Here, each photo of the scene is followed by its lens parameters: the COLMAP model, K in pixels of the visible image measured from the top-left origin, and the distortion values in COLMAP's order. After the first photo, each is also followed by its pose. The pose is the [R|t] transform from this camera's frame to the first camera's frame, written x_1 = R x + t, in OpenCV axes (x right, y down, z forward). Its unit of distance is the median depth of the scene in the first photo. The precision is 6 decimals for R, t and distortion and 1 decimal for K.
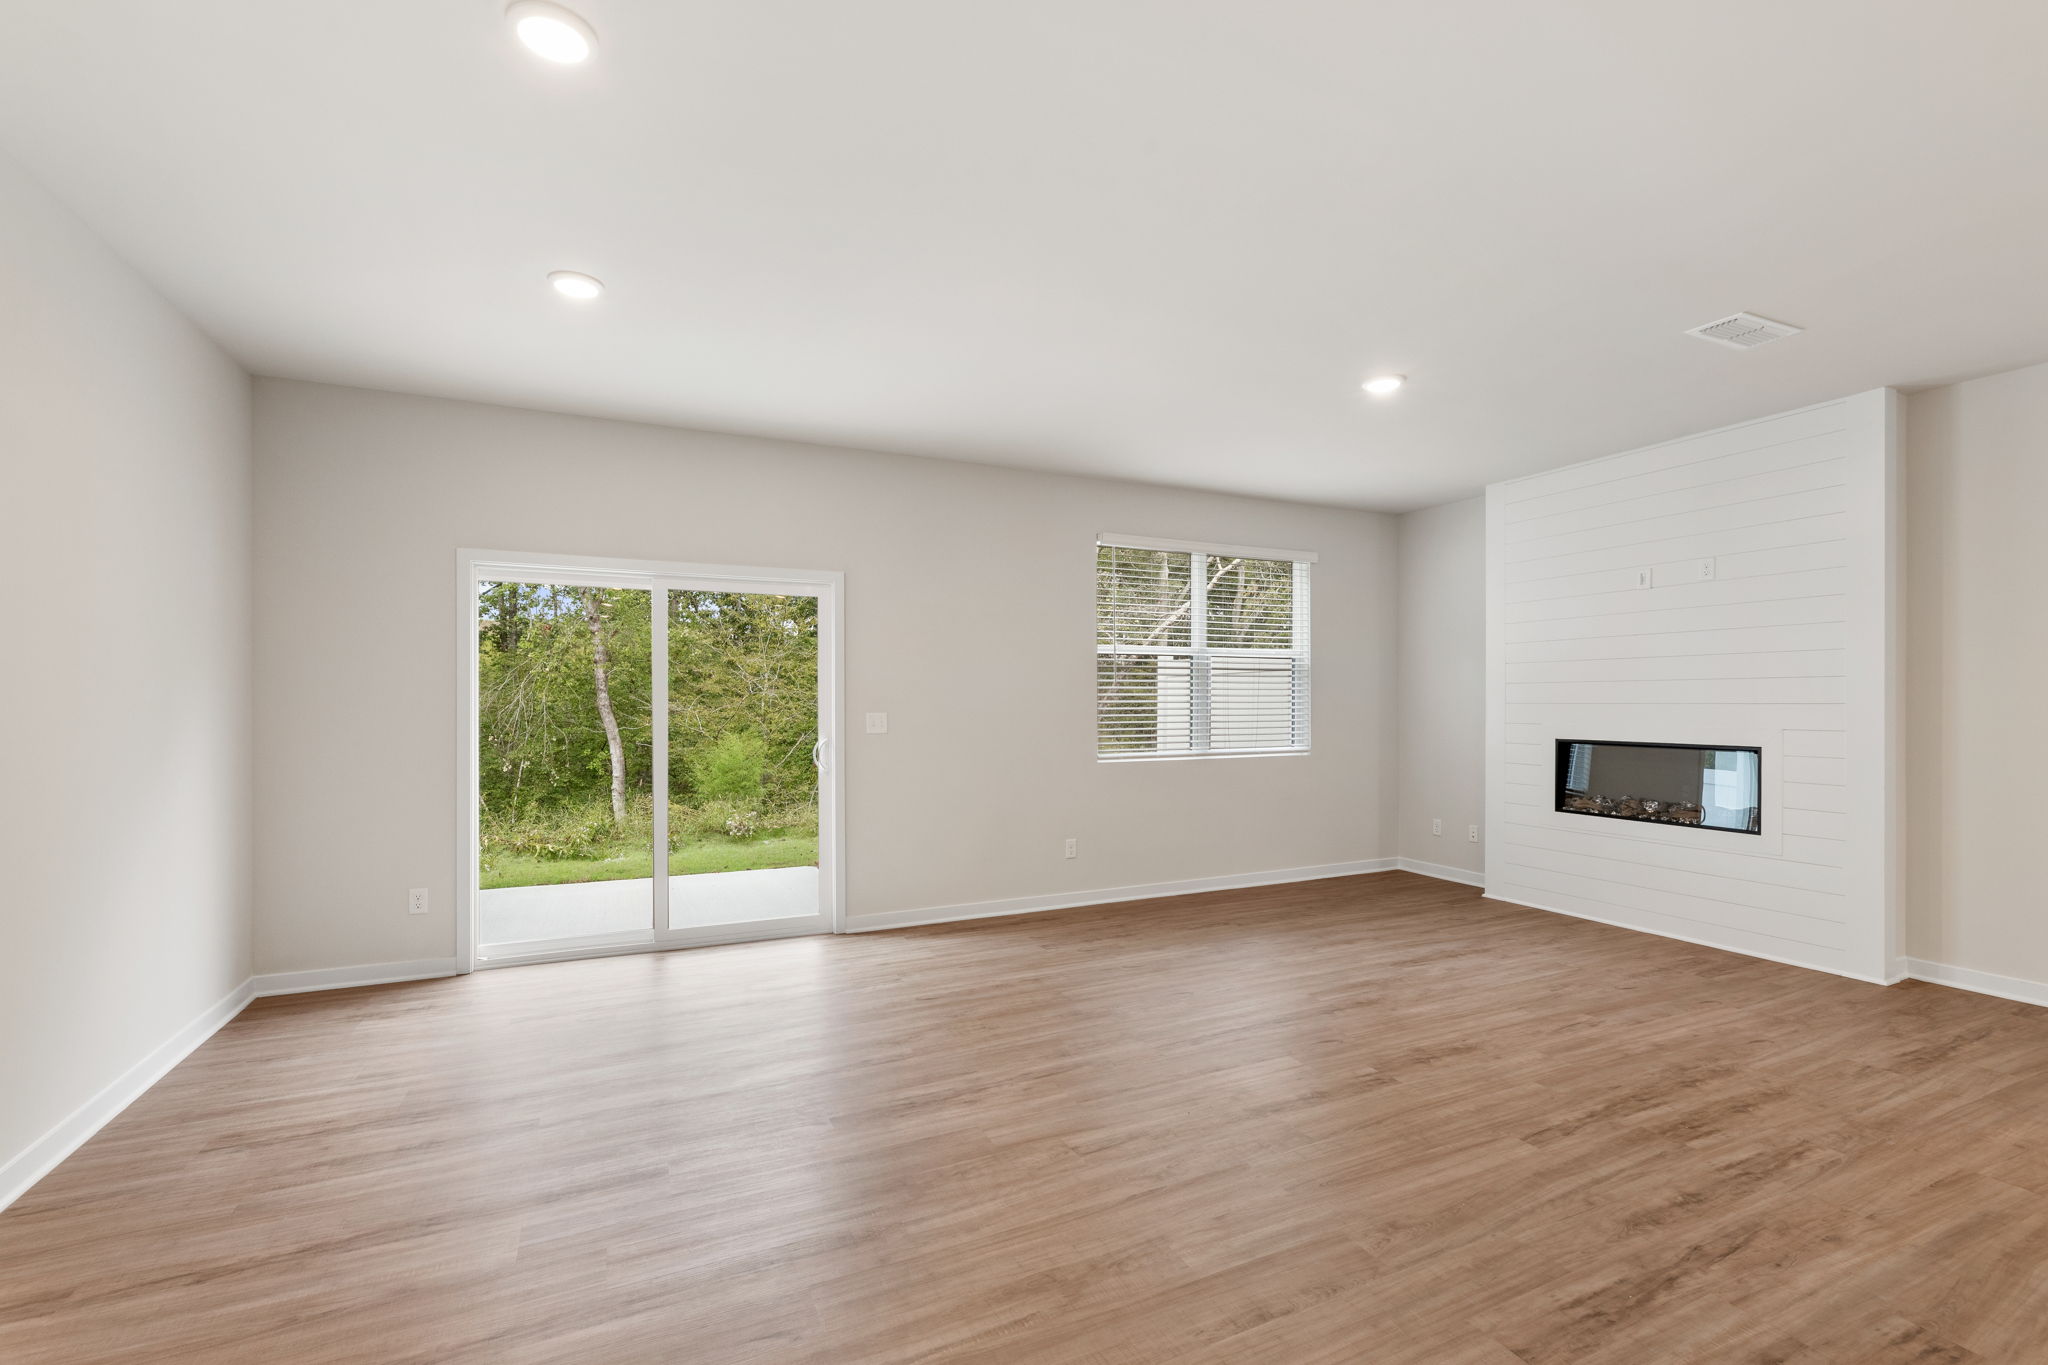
lens RADIAL K [[892.7, 0, 1014.2], [0, 892.7, 691.0], [0, 0, 1]] dist [-0.000934, -0.000713]
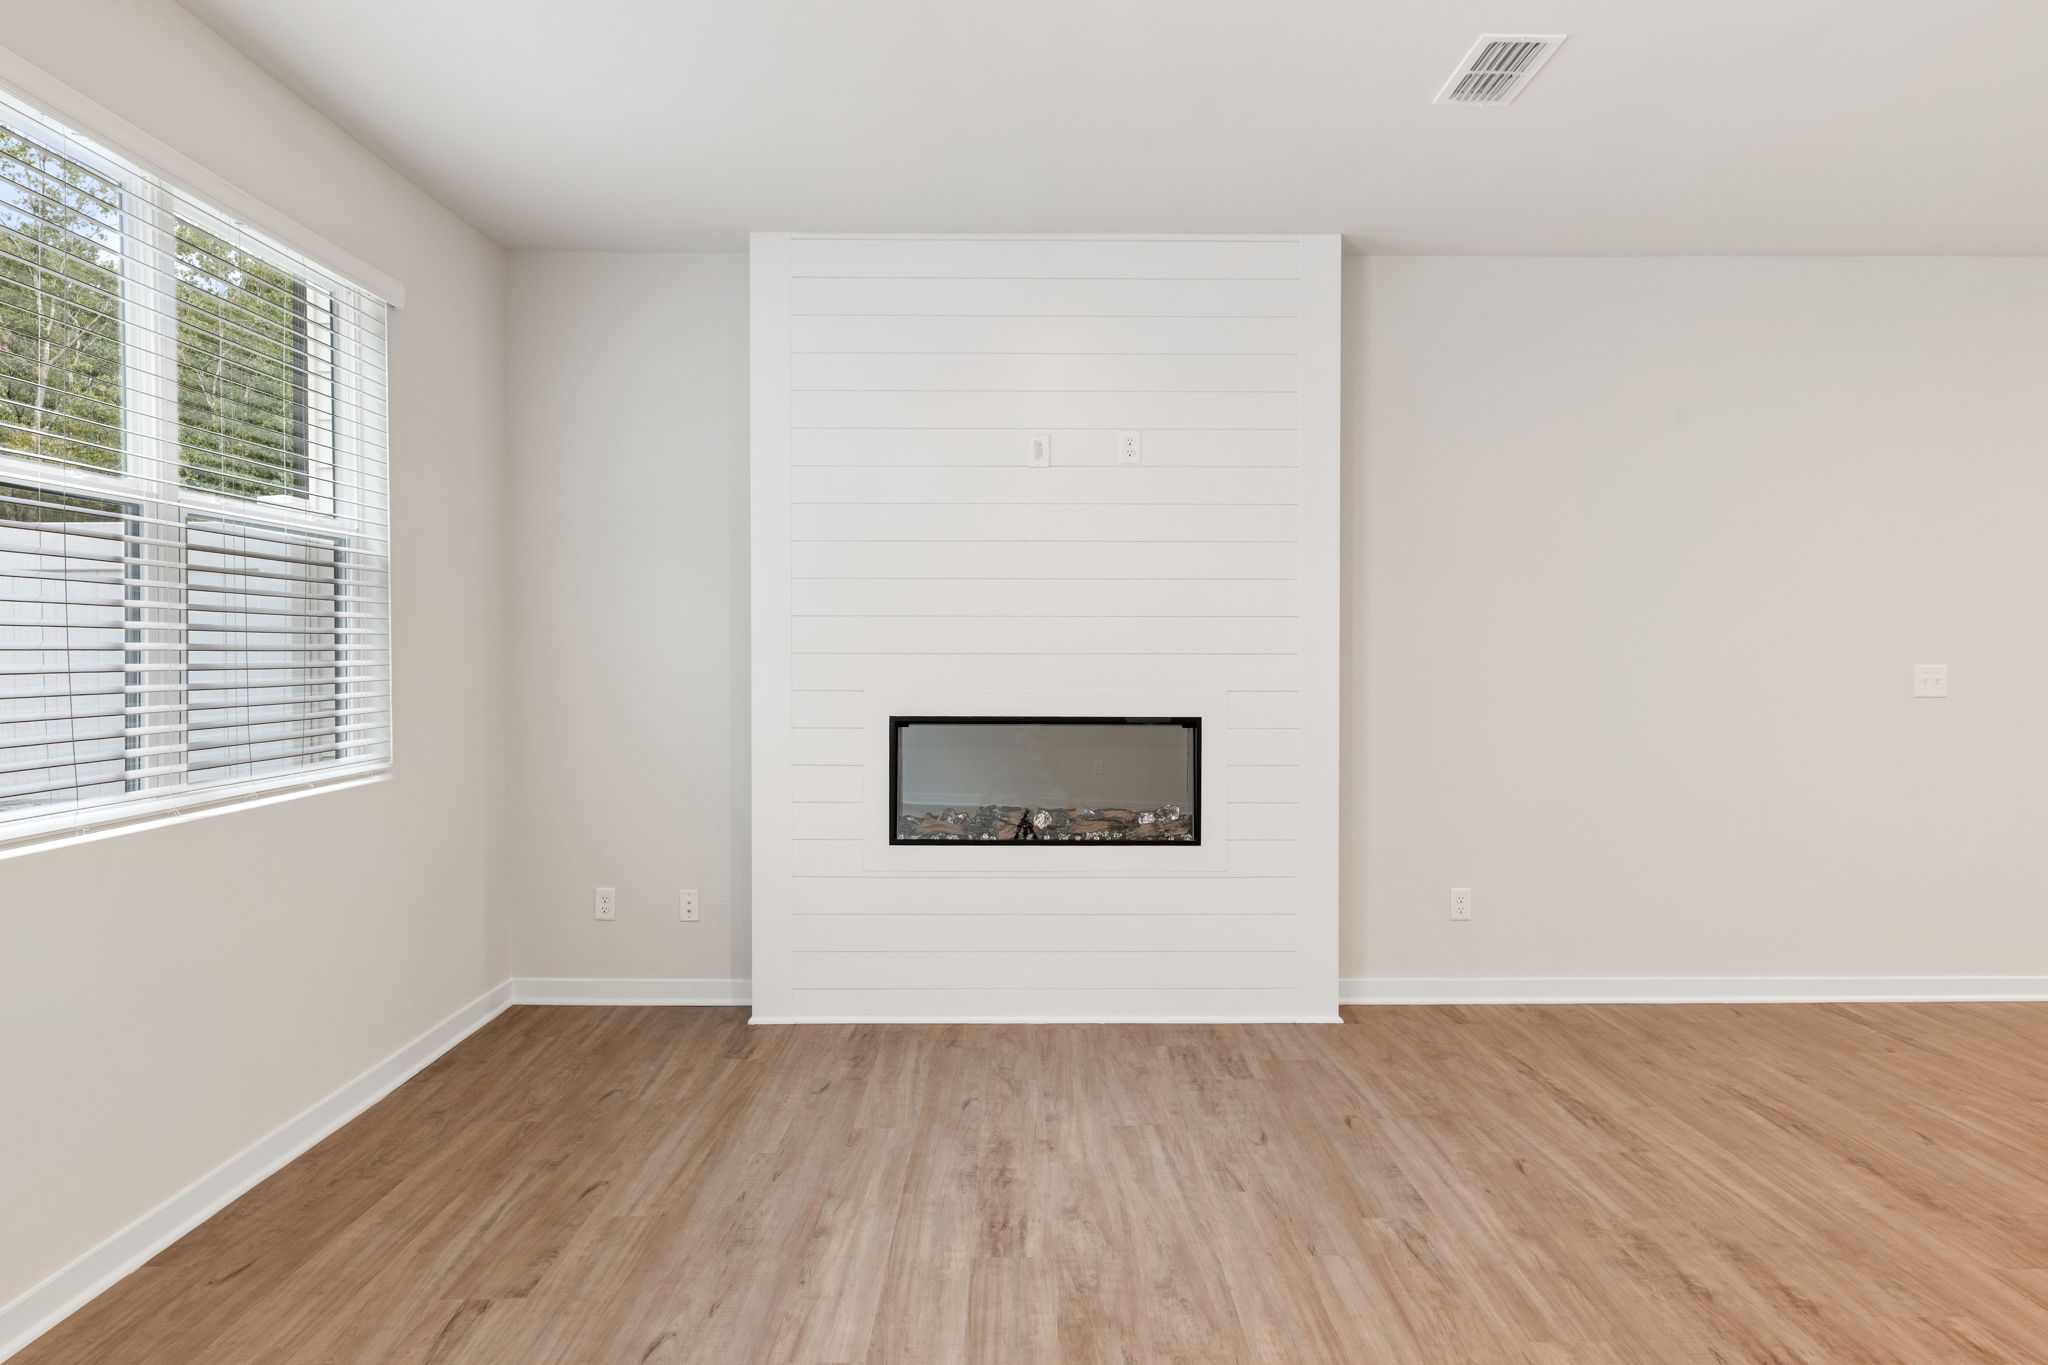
lens RADIAL K [[1330.3, 0, 1027.0], [0, 1330.3, 682.9], [0, 0, 1]] dist [-0.011685, 0.003198]
pose [[0.407671, -0.015634, 0.912995, -0.148211], [-0.012825, 0.999657, 0.022844, 0.014966], [-0.913039, -0.021022, 0.407330, 0.705536]]
